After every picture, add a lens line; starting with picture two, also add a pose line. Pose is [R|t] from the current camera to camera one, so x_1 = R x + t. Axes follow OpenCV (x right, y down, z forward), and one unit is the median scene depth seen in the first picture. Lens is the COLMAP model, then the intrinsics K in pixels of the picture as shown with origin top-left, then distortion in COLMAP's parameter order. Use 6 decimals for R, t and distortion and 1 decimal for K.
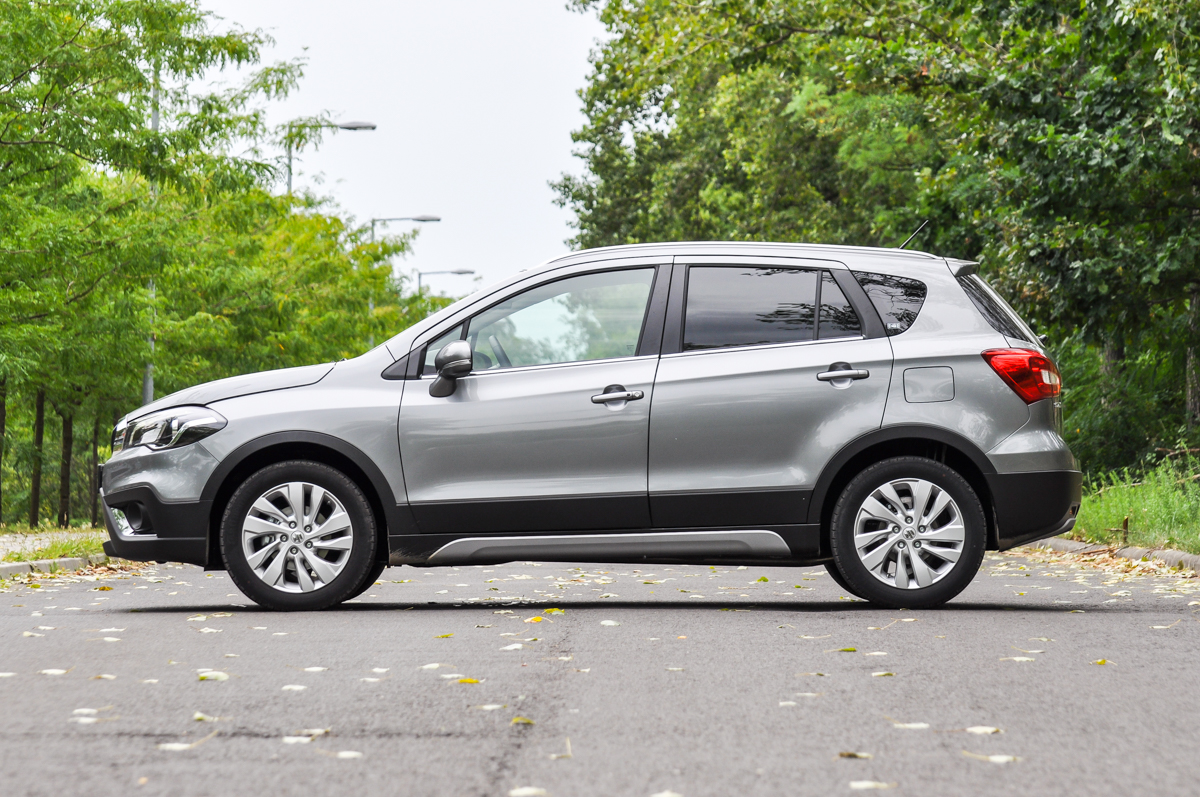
lens RADIAL K [[4773.0, 0, 600.0], [0, 4773.0, 398.5], [0, 0, 1]] dist [0.070551, 3.923493]
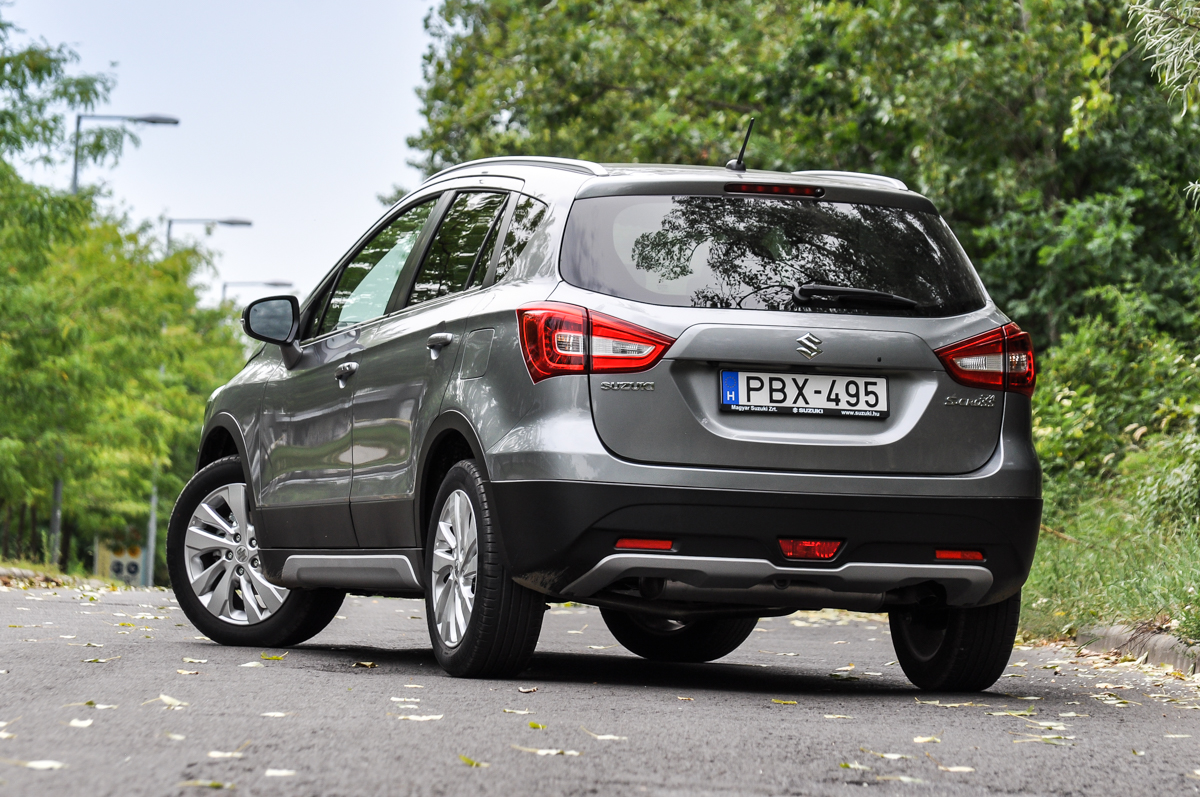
lens RADIAL K [[6036.9, 0, 600.0], [0, 6036.9, 398.5], [0, 0, 1]] dist [-0.106086, -1.498103]
pose [[0.998931, 0.038891, 0.024991, 0.006751], [-0.038673, 0.999210, -0.009151, -0.000602], [-0.025328, 0.008175, 0.999646, -0.172812]]
